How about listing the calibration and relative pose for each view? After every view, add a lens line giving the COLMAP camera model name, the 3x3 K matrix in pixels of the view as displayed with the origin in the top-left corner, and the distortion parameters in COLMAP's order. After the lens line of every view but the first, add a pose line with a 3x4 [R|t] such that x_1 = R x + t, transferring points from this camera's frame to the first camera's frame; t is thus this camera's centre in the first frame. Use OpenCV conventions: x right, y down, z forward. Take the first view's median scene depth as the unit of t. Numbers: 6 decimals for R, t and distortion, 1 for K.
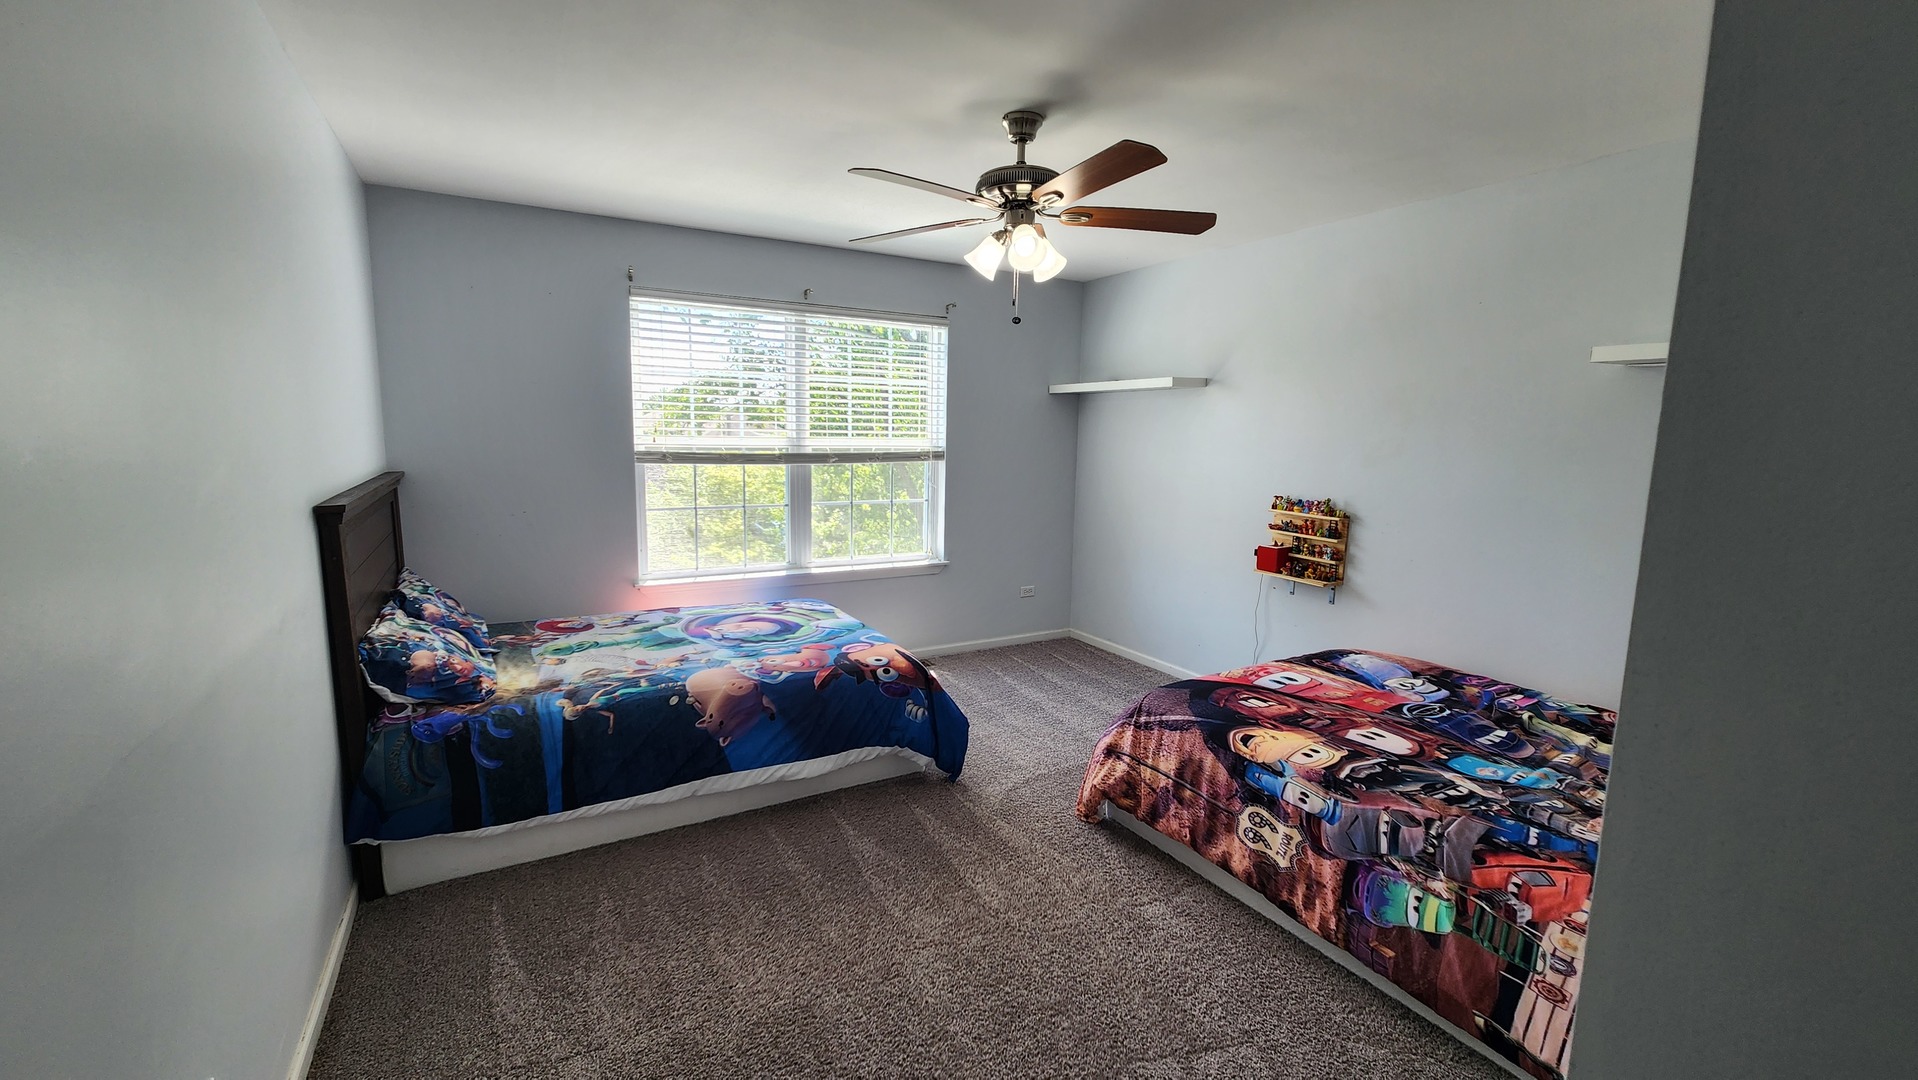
lens RADIAL K [[785.5, 0, 951.1], [0, 785.5, 543.8], [0, 0, 1]] dist [0.002526, 0.000313]
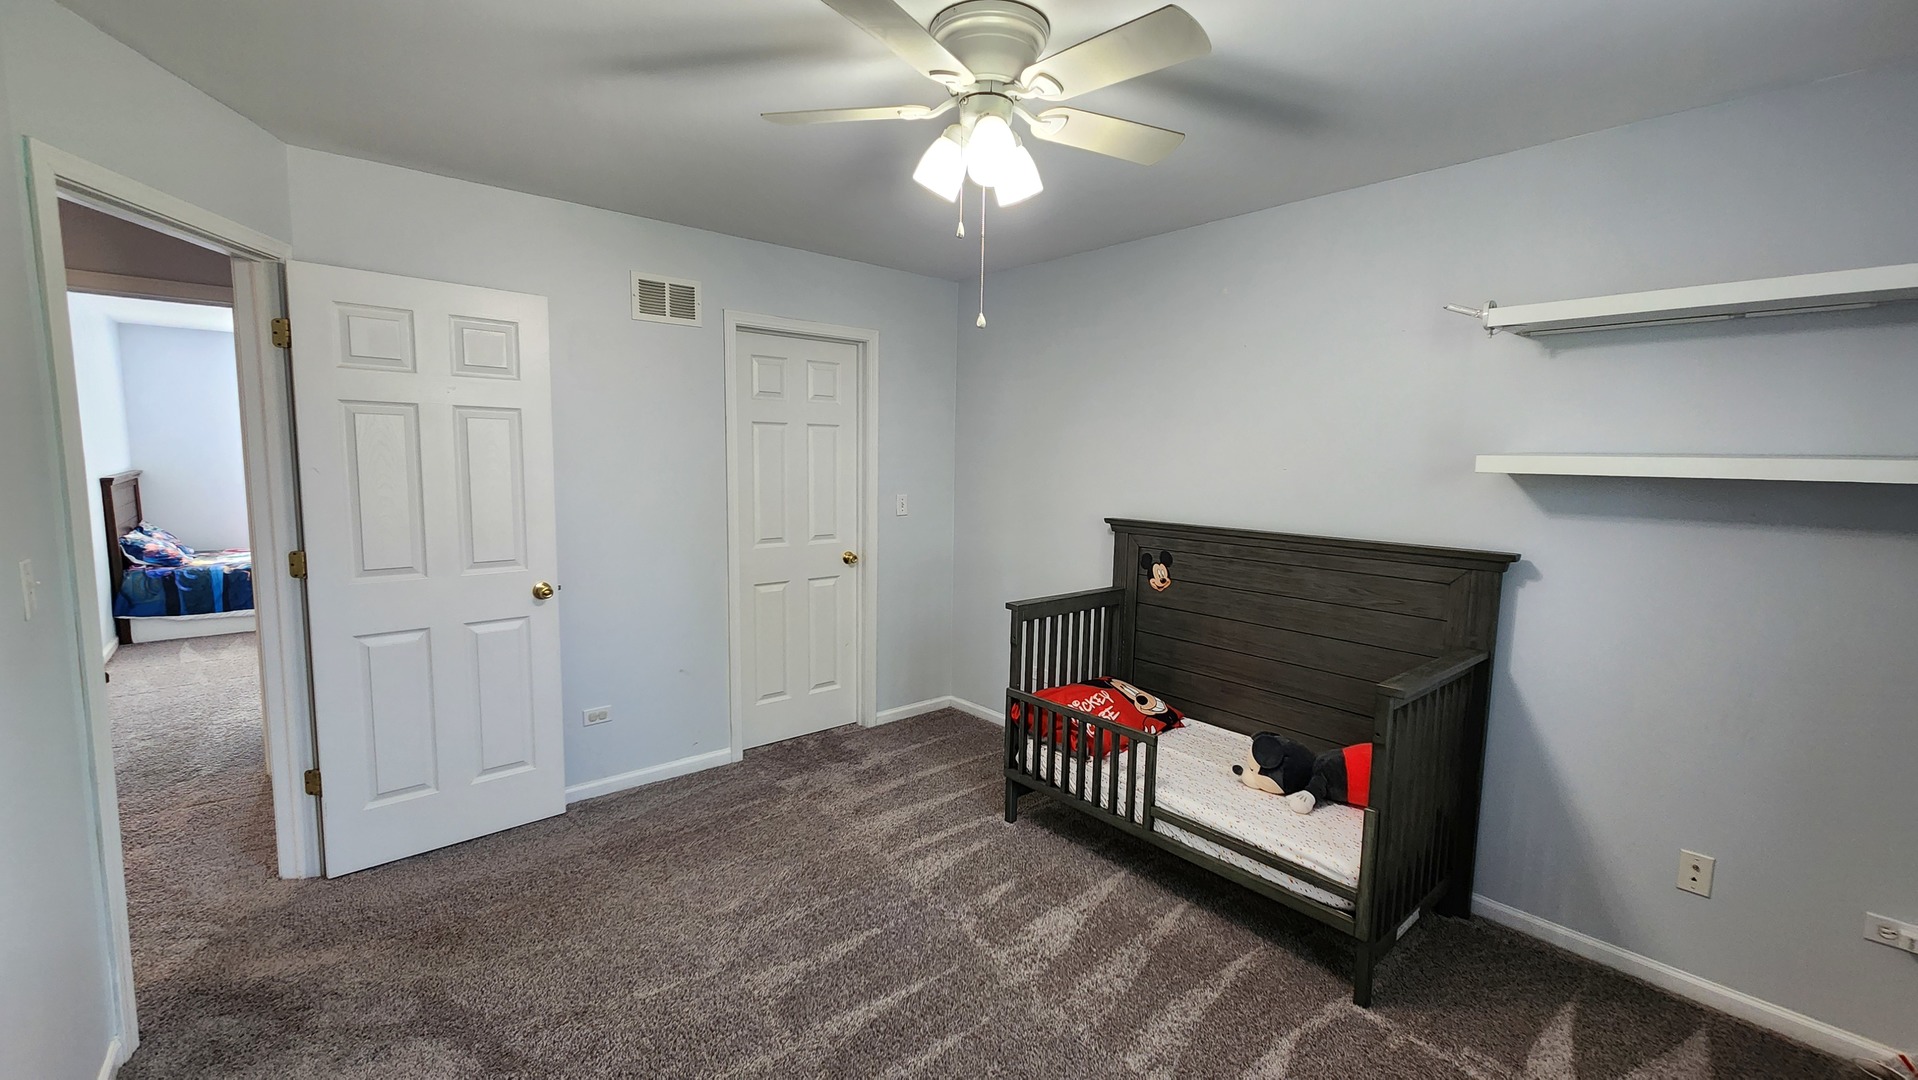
lens RADIAL K [[785.5, 0, 967.5], [0, 785.5, 538.9], [0, 0, 1]] dist [0.002526, 0.000313]
pose [[0.977435, -0.027880, 0.209389, 1.228250], [0.037628, 0.998379, -0.042714, 0.319139], [-0.207858, 0.049629, 0.976899, -1.820559]]
